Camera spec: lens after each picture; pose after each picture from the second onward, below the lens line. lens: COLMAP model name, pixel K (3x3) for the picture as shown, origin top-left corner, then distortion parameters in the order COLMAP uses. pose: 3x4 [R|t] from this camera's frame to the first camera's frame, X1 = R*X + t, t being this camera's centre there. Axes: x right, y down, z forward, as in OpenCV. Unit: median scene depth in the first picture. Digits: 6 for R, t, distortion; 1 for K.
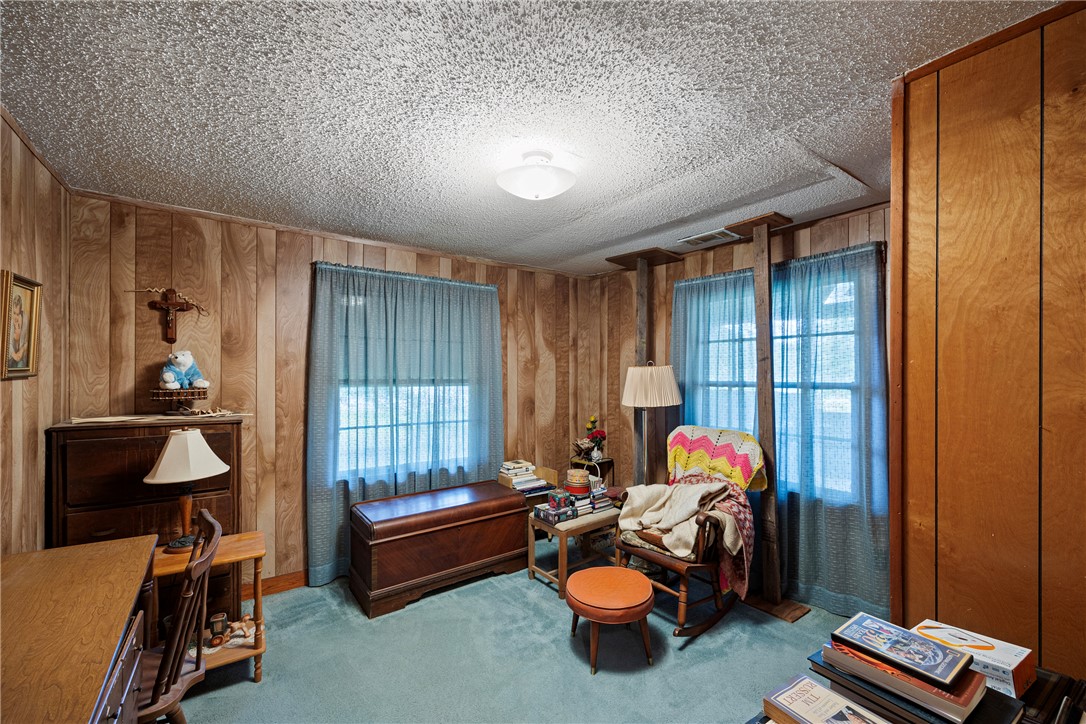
lens RADIAL K [[429.2, 0, 543.1], [0, 429.2, 373.9], [0, 0, 1]] dist [0.002143, 0.000260]
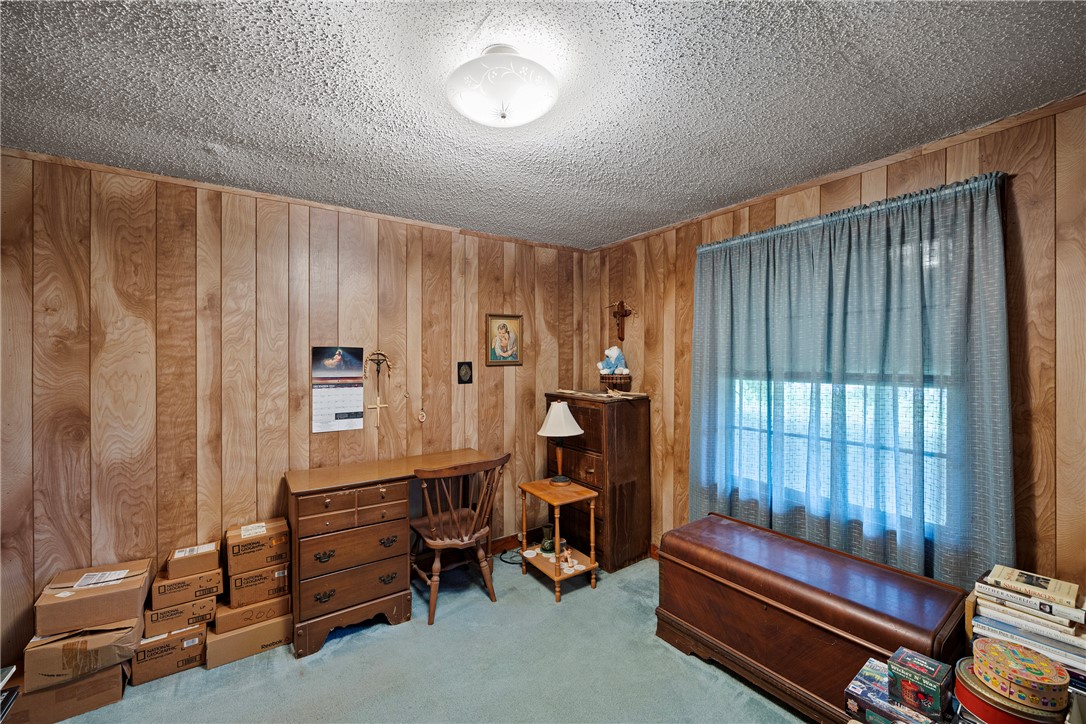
lens RADIAL K [[429.2, 0, 543.8], [0, 429.2, 358.2], [0, 0, 1]] dist [0.002143, 0.000260]
pose [[0.017286, -0.001521, -0.999849, 0.461577], [0.007658, 0.999970, -0.001389, -0.015377], [0.999821, -0.007633, 0.017297, 0.685005]]
